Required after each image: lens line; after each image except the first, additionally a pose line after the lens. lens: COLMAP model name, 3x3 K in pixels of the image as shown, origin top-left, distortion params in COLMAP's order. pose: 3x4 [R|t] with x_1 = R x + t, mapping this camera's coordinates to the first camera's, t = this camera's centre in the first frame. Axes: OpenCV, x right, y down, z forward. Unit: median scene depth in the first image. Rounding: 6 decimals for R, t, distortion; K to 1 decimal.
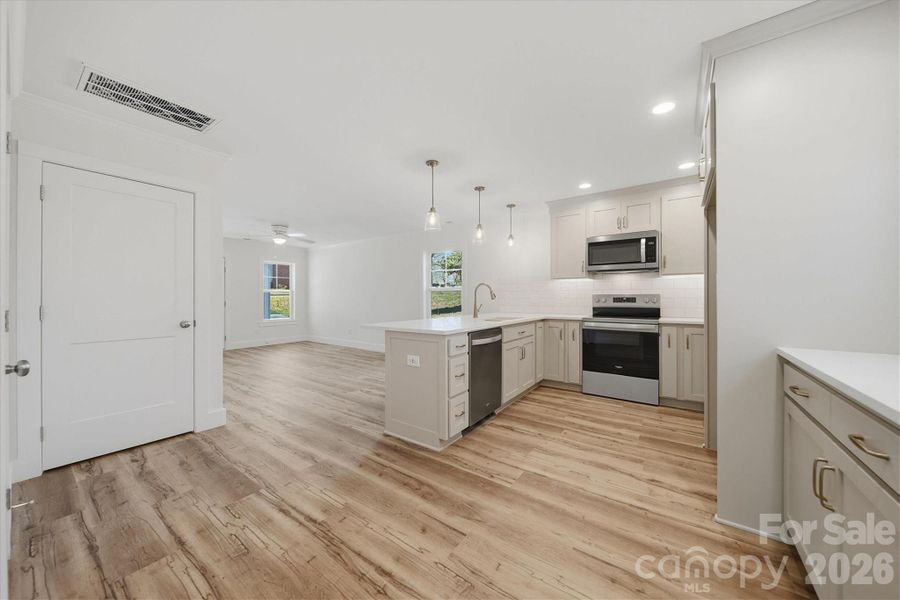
lens RADIAL K [[318.3, 0, 450.5], [0, 318.3, 295.9], [0, 0, 1]] dist [-0.002238, -0.000658]
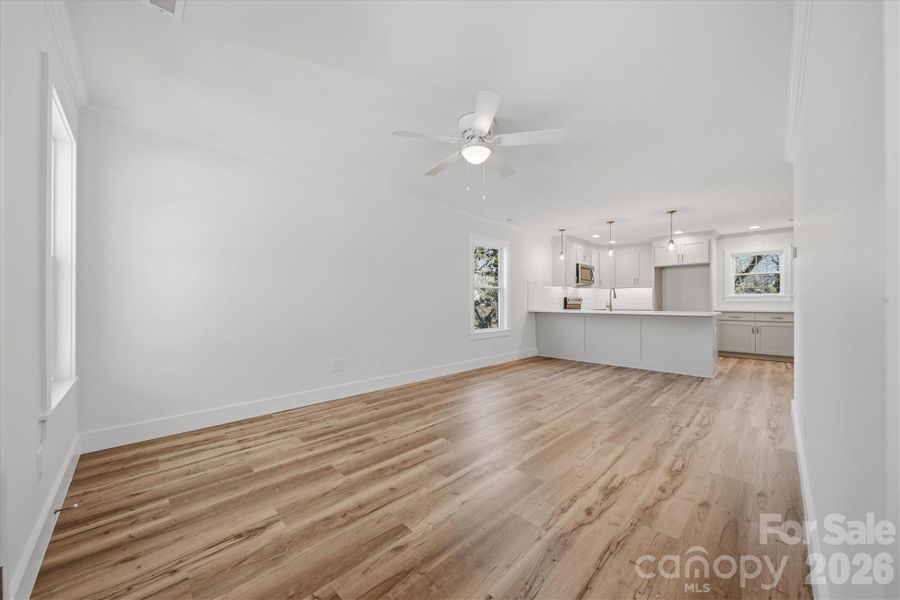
lens RADIAL K [[318.3, 0, 453.9], [0, 318.3, 300.9], [0, 0, 1]] dist [-0.002238, -0.000658]
pose [[0.172049, 0.007644, 0.985059, -1.716682], [-0.005523, 0.999962, -0.006795, 0.043264], [-0.985073, -0.004271, 0.172084, 1.707541]]
